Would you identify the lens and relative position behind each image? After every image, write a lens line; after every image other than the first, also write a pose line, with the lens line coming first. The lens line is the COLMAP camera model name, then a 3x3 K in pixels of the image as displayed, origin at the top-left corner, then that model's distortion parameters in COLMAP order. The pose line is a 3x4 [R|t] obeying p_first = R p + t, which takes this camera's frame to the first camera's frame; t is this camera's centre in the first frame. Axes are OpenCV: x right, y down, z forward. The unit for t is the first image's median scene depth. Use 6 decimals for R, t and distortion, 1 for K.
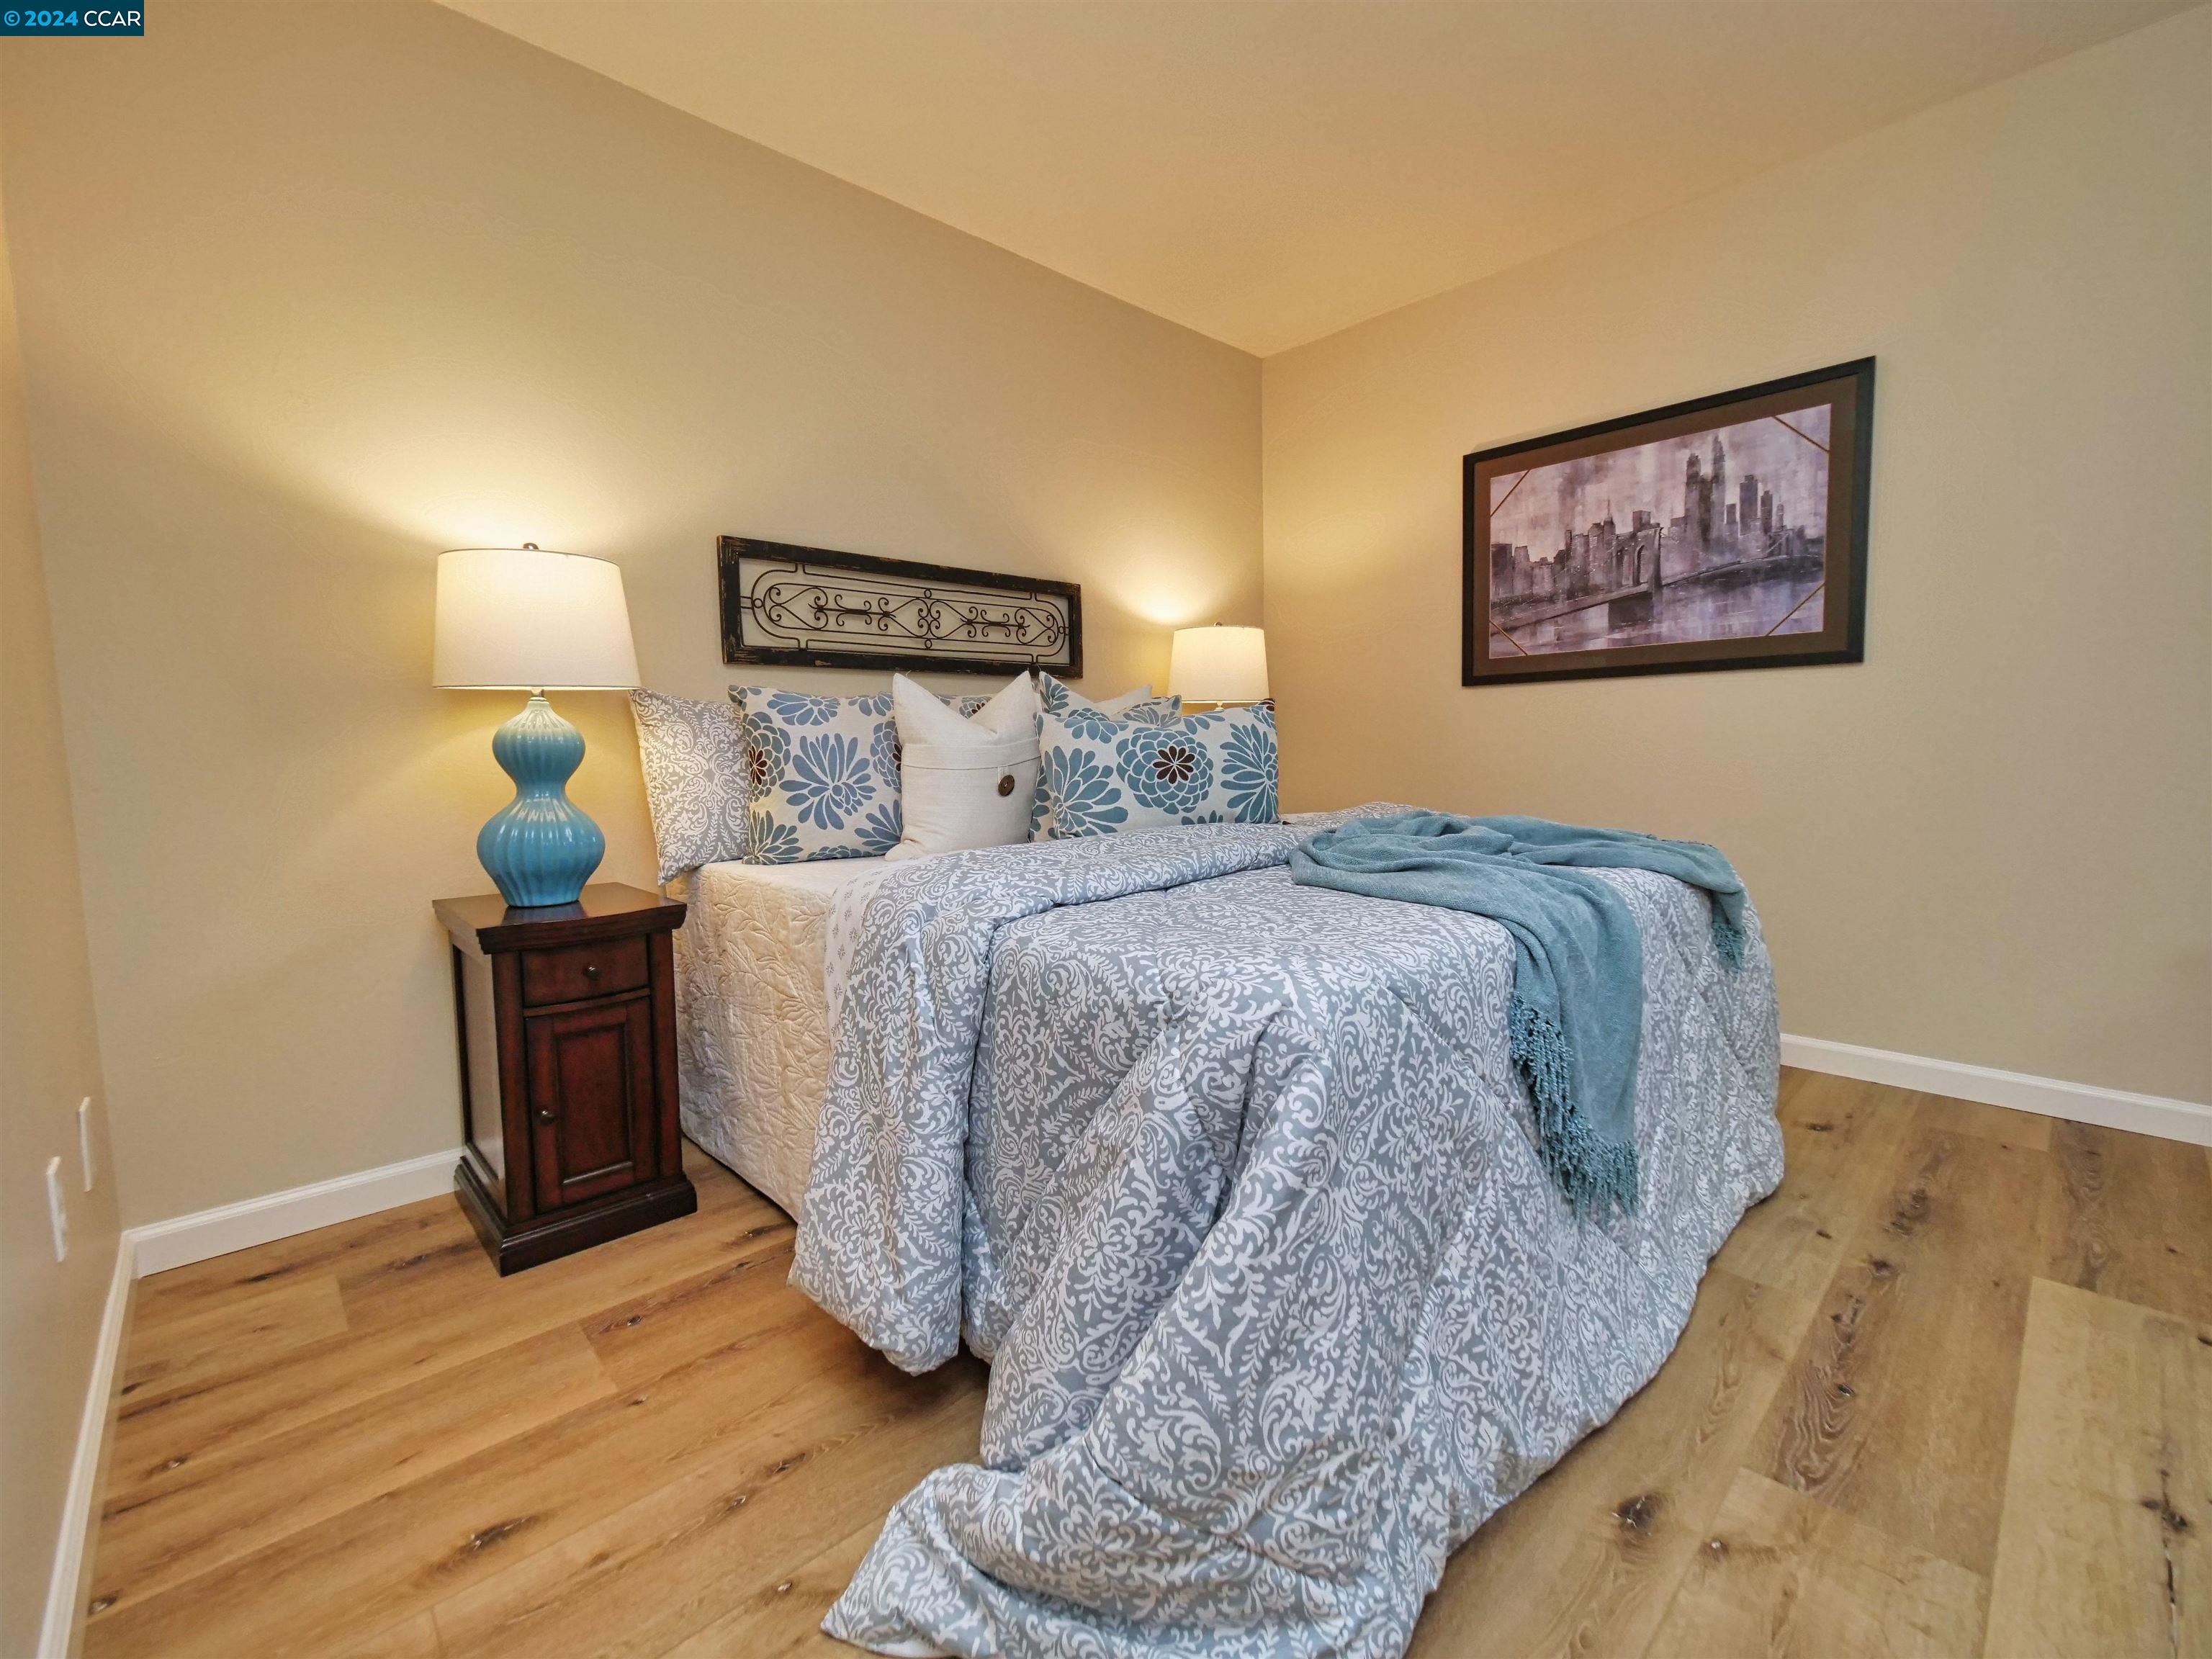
lens RADIAL K [[946.0, 0, 1071.3], [0, 946.0, 825.1], [0, 0, 1]] dist [-0.010011, -0.000849]
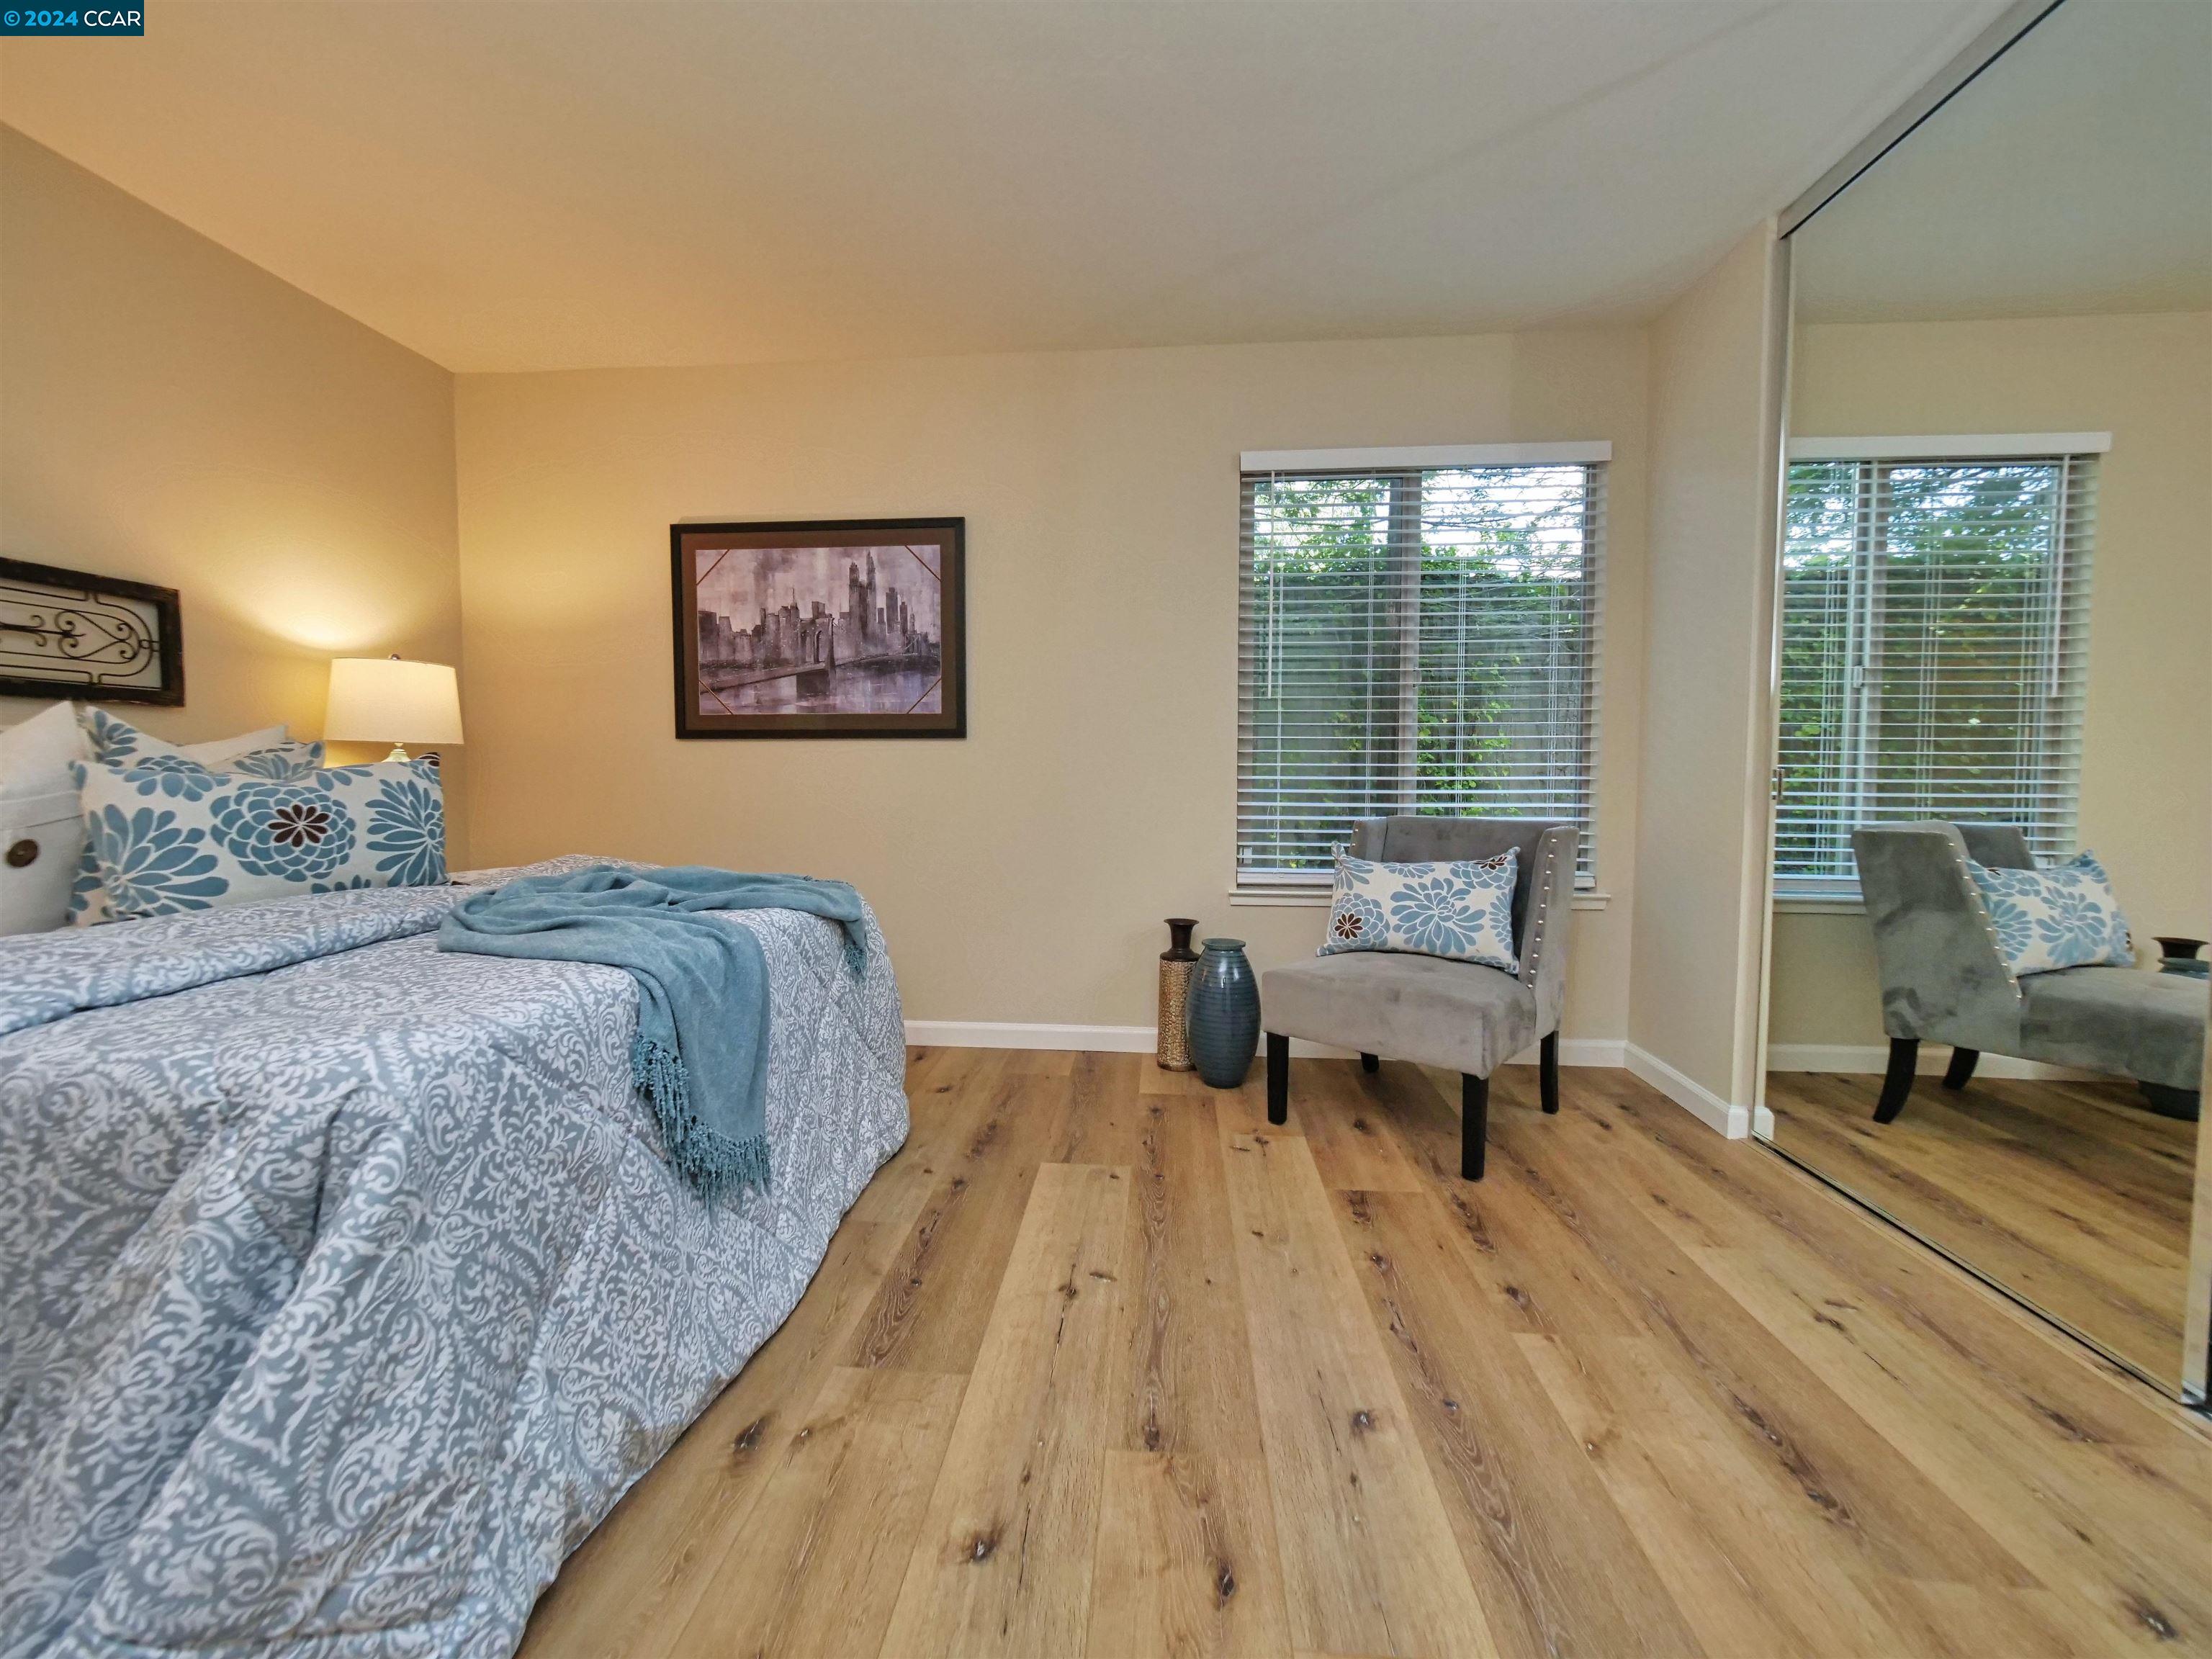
lens RADIAL K [[950.0, 0, 1083.2], [0, 950.0, 819.6], [0, 0, 1]] dist [-0.007701, 0.003349]
pose [[0.738043, -0.010619, 0.674670, 0.045109], [0.037772, 0.998959, -0.025597, -0.016421], [-0.673696, 0.044375, 0.737676, -0.128079]]
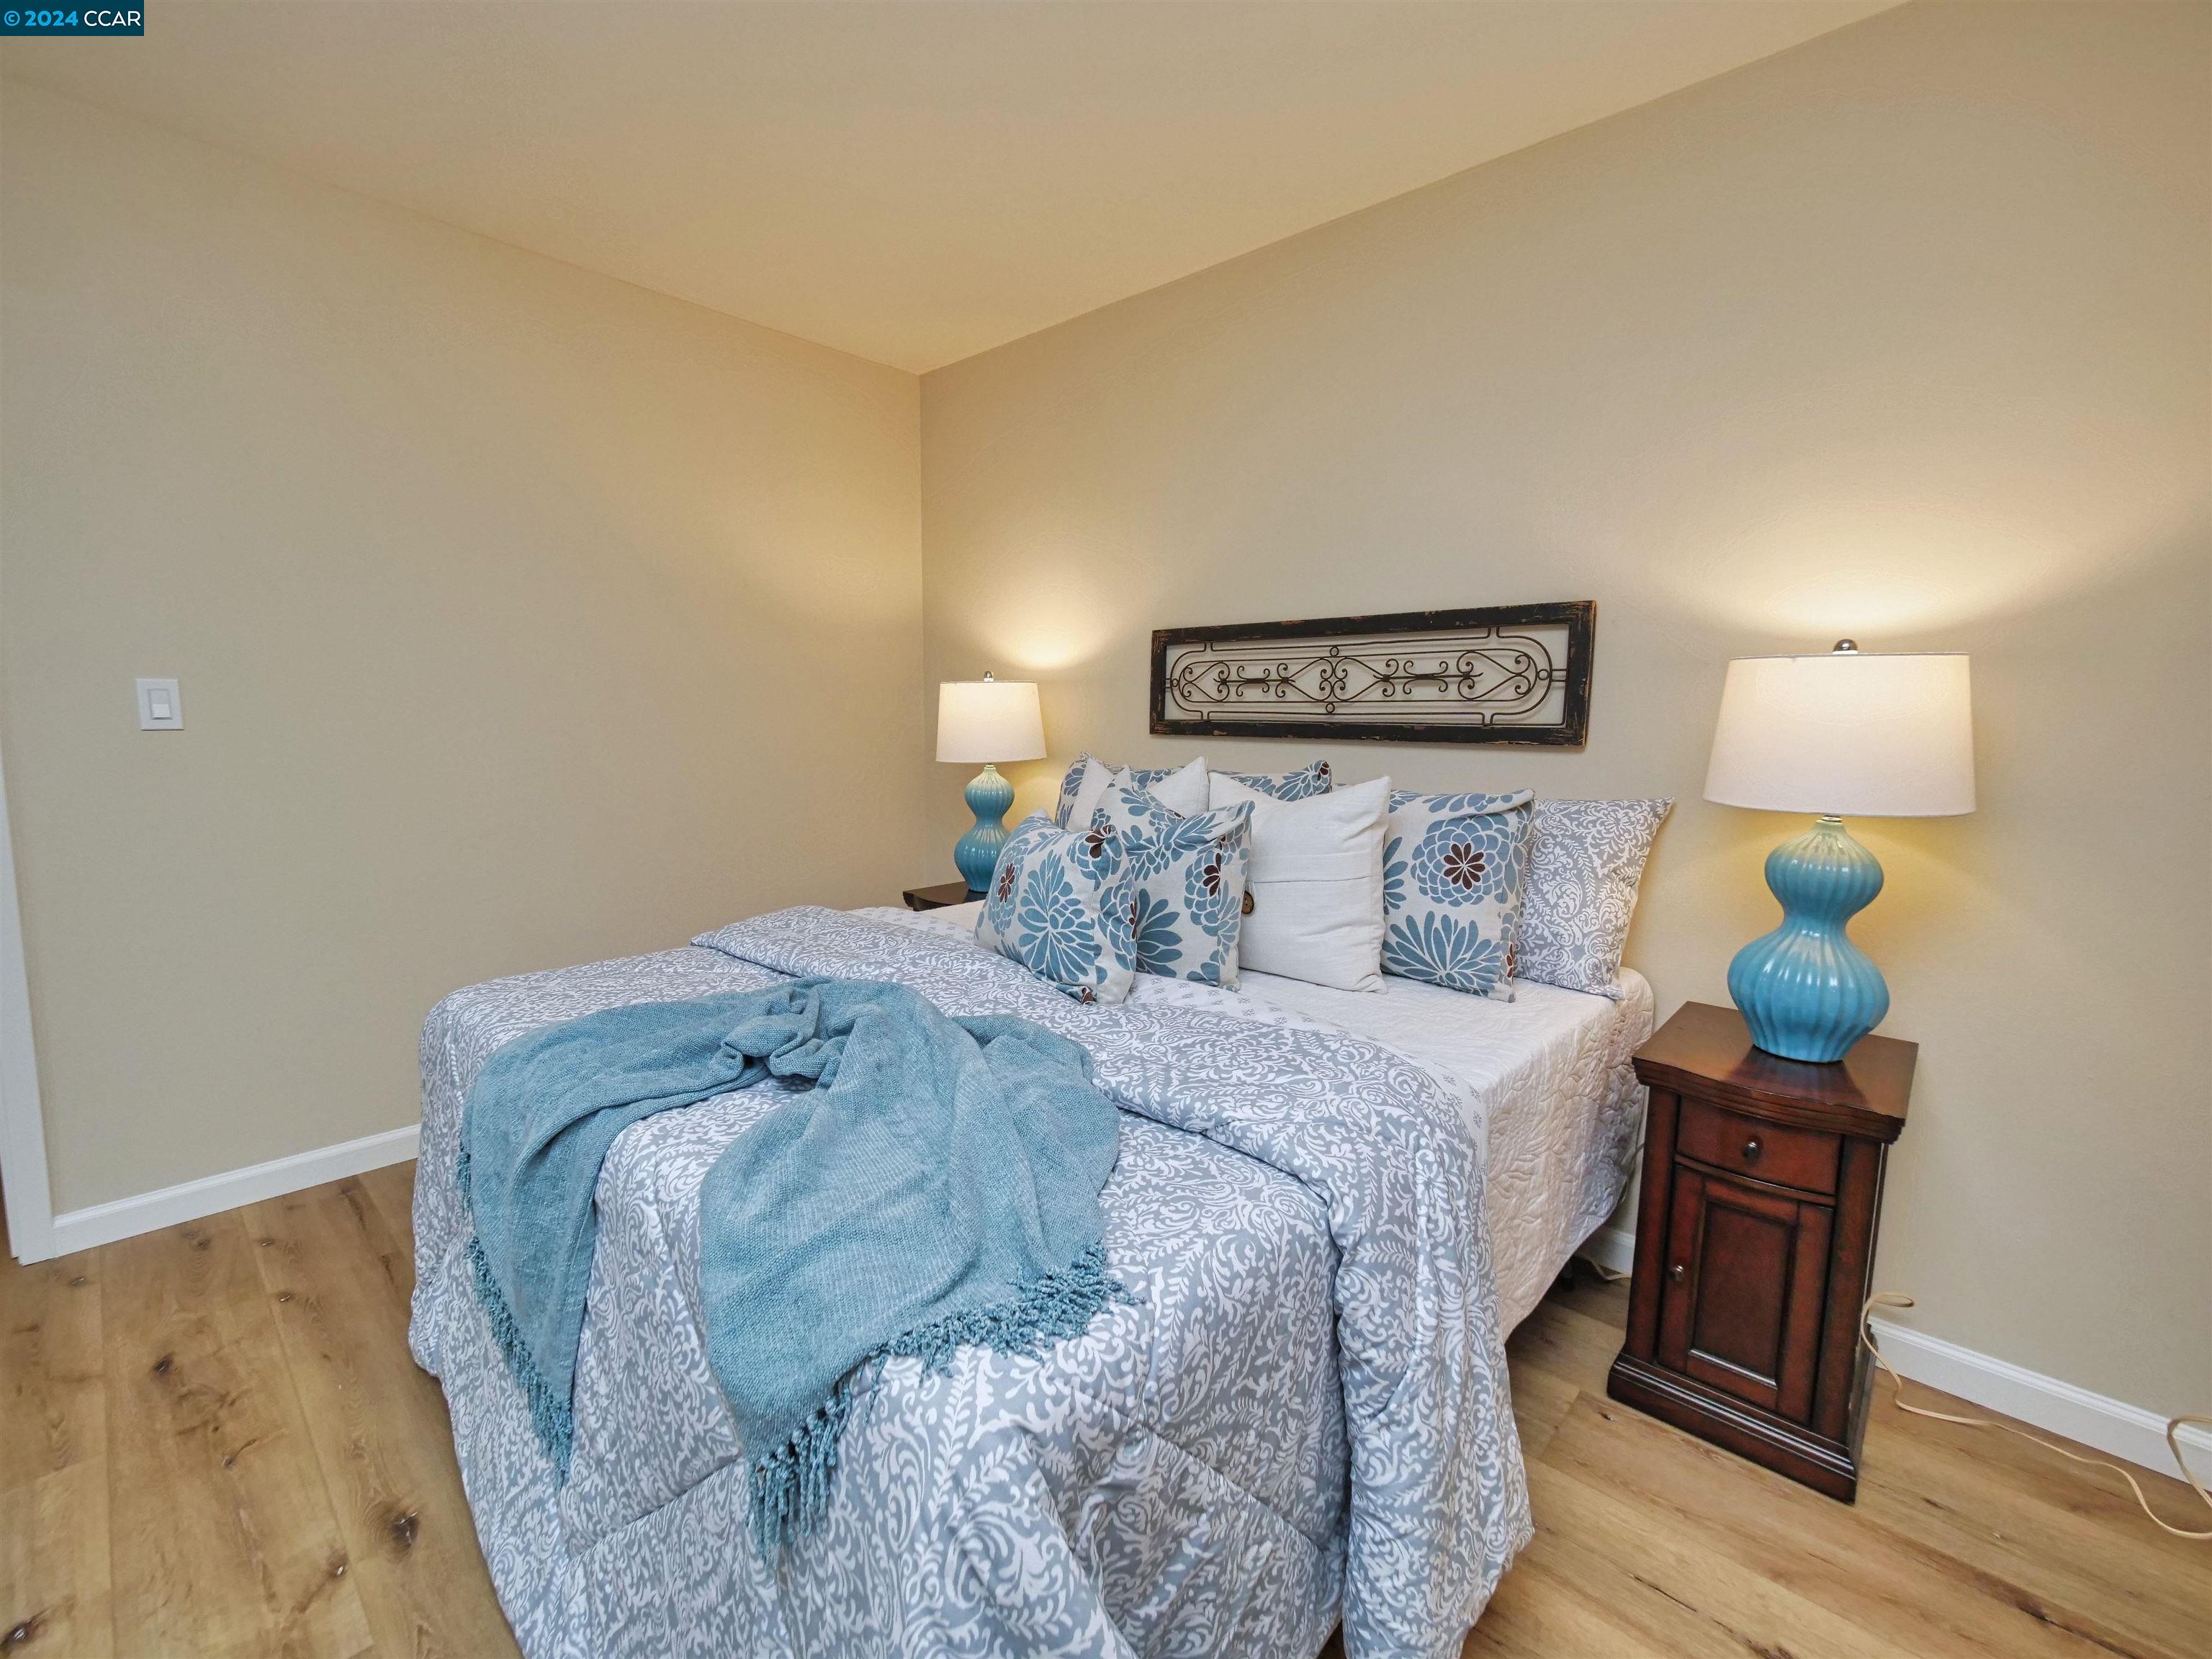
lens RADIAL K [[941.1, 0, 1069.9], [0, 941.1, 822.1], [0, 0, 1]] dist [0.001629, -0.000707]
pose [[0.067999, 0.132630, -0.988830, 0.867698], [-0.094964, 0.987485, 0.125919, -0.208761], [0.993156, 0.085341, 0.079743, 0.831786]]
